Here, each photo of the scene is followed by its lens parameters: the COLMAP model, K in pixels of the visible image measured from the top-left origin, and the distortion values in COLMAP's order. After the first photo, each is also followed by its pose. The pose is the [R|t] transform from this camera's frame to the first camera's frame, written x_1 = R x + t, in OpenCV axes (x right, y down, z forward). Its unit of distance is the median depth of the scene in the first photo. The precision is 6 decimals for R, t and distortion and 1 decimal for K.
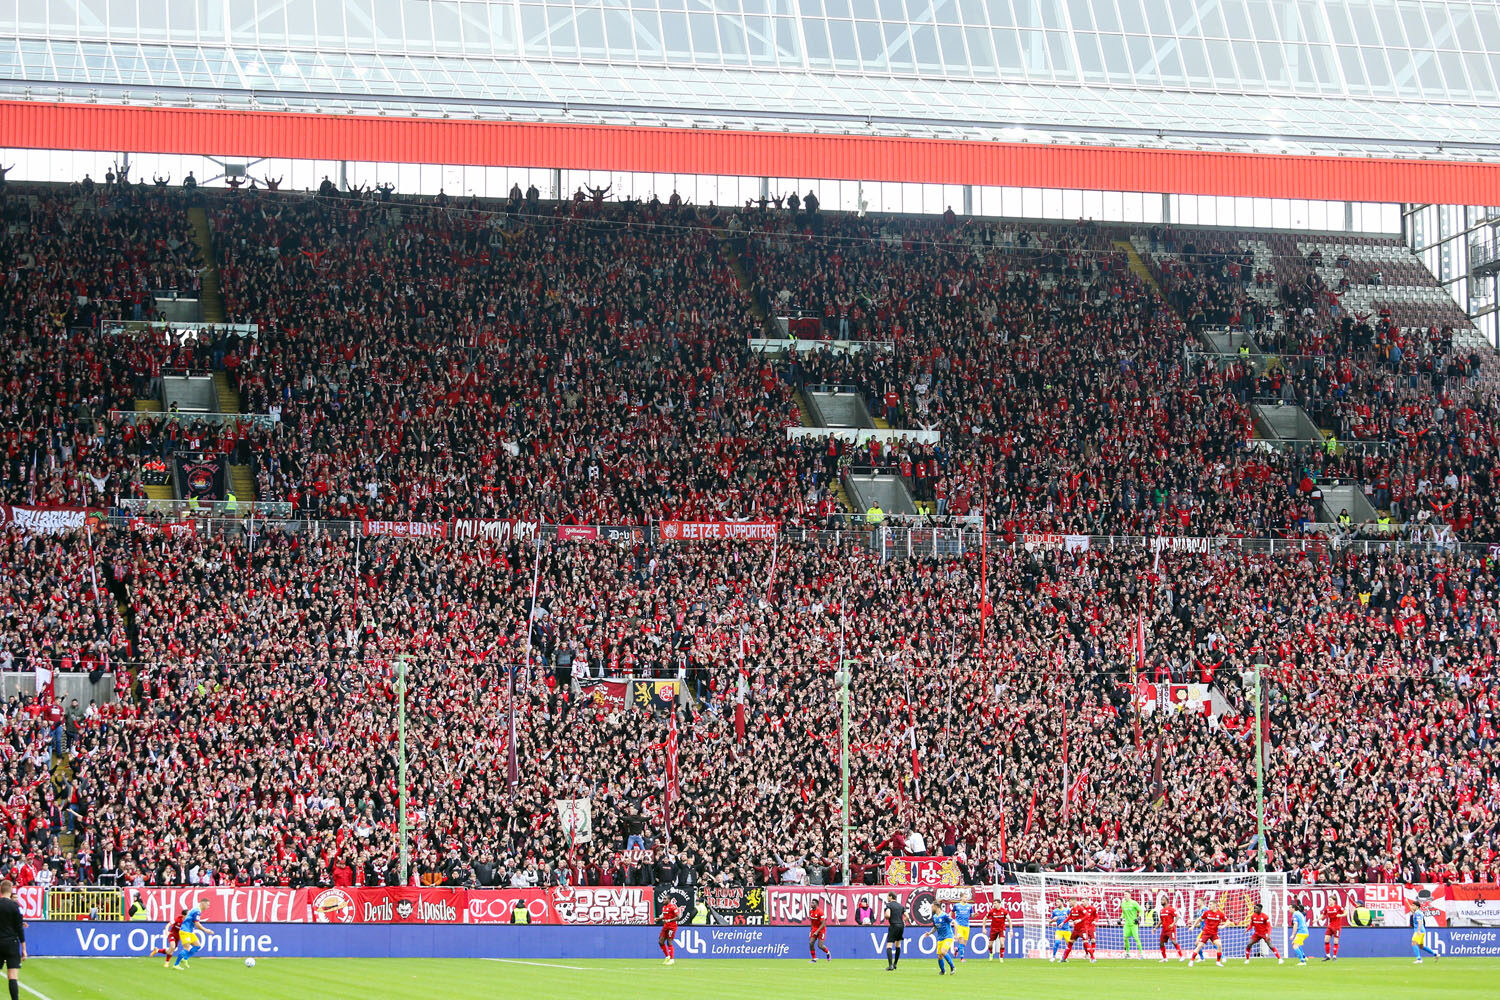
lens RADIAL K [[3913.3, 0, 746.8], [0, 3913.3, 499.3], [0, 0, 1]] dist [-0.141387, 0.000000]
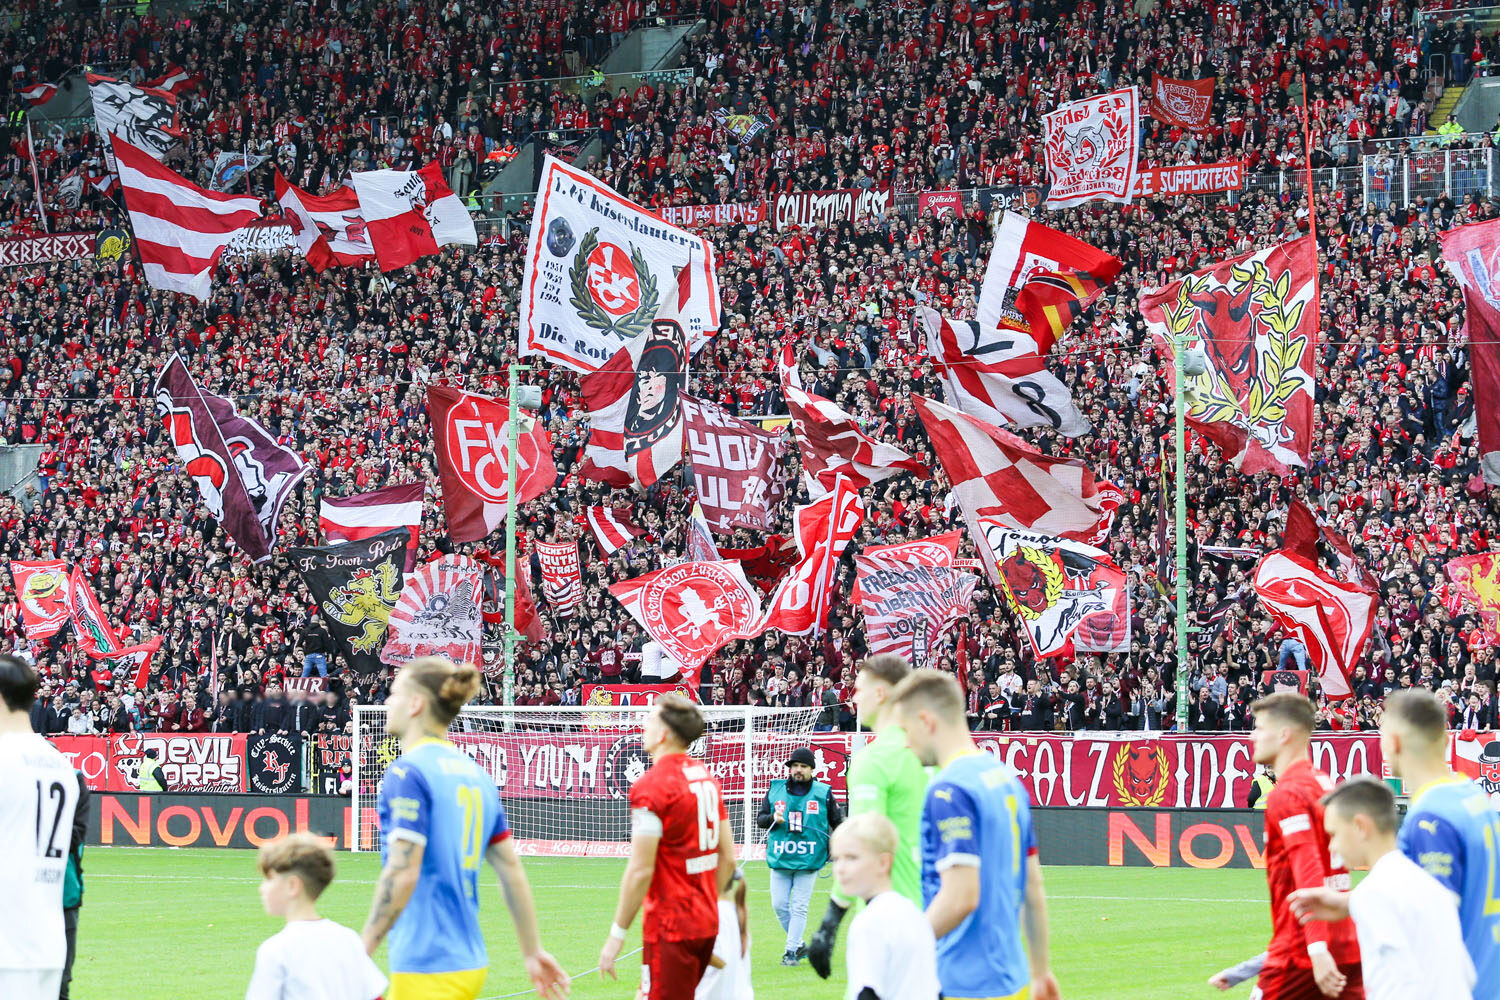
lens RADIAL K [[4514.4, 0, 747.7], [0, 4514.4, 501.2], [0, 0, 1]] dist [-0.061640, 0.000000]
pose [[0.769084, -0.034066, -0.638239, 0.489580], [0.060864, 0.997944, 0.020076, 0.049148], [0.636243, -0.054286, 0.769576, 0.464854]]
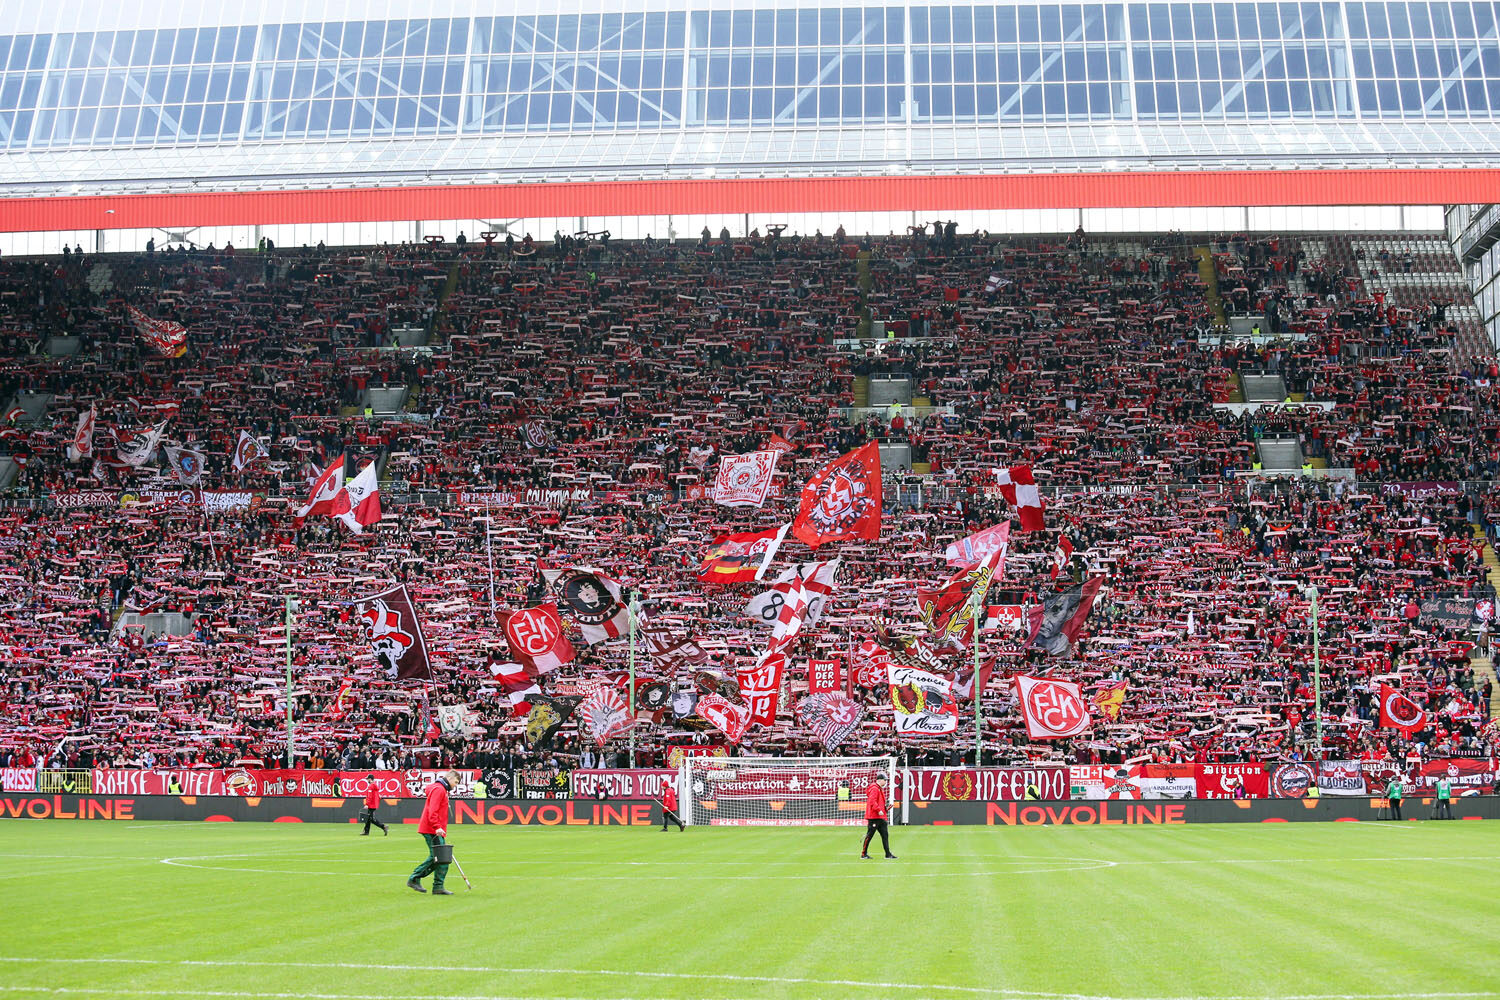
lens RADIAL K [[3071.4, 0, 751.8], [0, 3071.4, 507.7], [0, 0, 1]] dist [-0.344046, 0.000000]
pose [[0.957736, -0.029800, -0.286099, 0.339455], [0.032880, 0.999442, 0.005965, 0.008747], [0.285762, -0.015120, 0.958181, 0.052240]]
